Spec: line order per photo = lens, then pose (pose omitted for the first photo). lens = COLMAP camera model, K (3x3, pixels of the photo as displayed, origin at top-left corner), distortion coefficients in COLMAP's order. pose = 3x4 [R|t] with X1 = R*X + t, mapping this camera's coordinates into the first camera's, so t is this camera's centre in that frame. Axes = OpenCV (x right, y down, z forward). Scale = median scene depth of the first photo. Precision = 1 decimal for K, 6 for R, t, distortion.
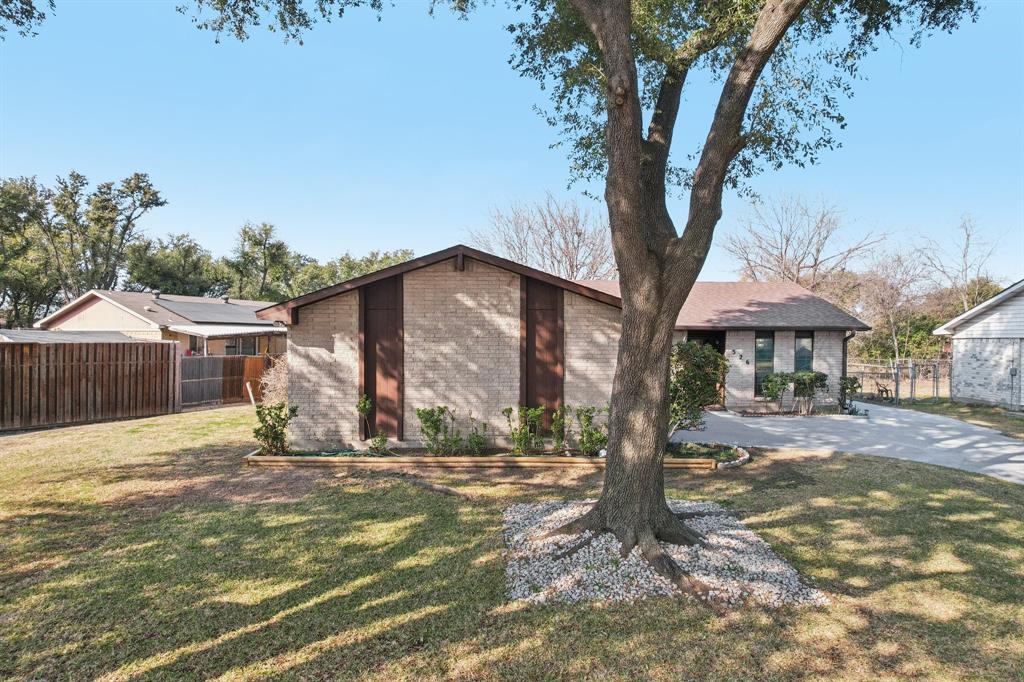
lens RADIAL K [[651.0, 0, 514.4], [0, 651.0, 342.9], [0, 0, 1]] dist [-0.040066, 0.016622]
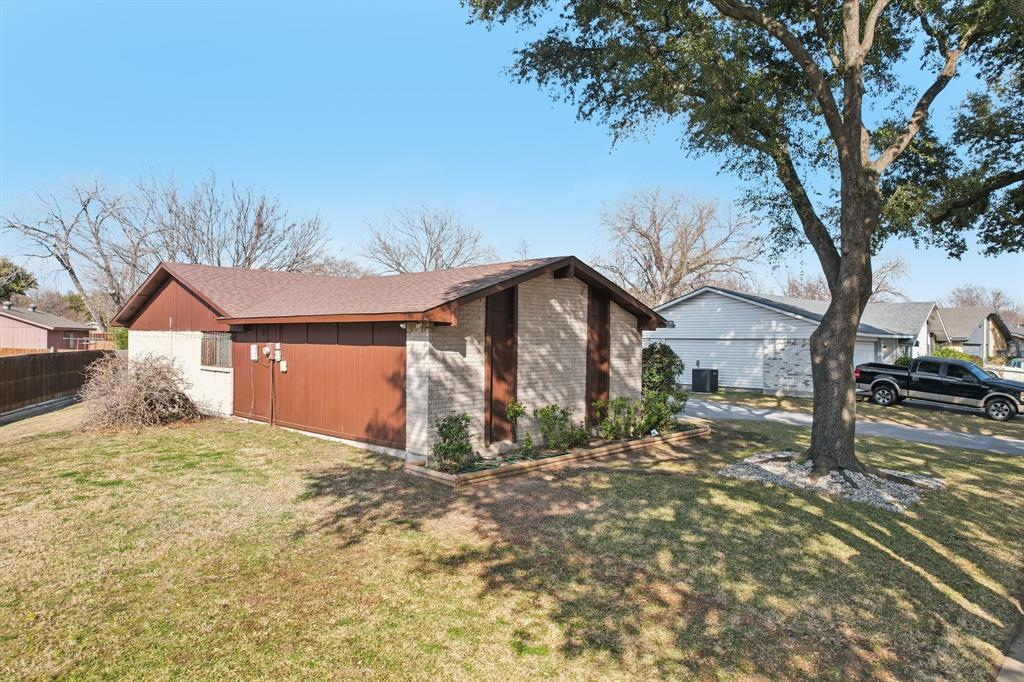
lens RADIAL K [[651.0, 0, 515.1], [0, 651.0, 338.2], [0, 0, 1]] dist [-0.040066, 0.016622]
pose [[0.709638, 0.000311, 0.704567, -0.888517], [-0.000736, 1.000000, 0.000301, -0.012000], [-0.704566, -0.000732, 0.709638, 0.280914]]
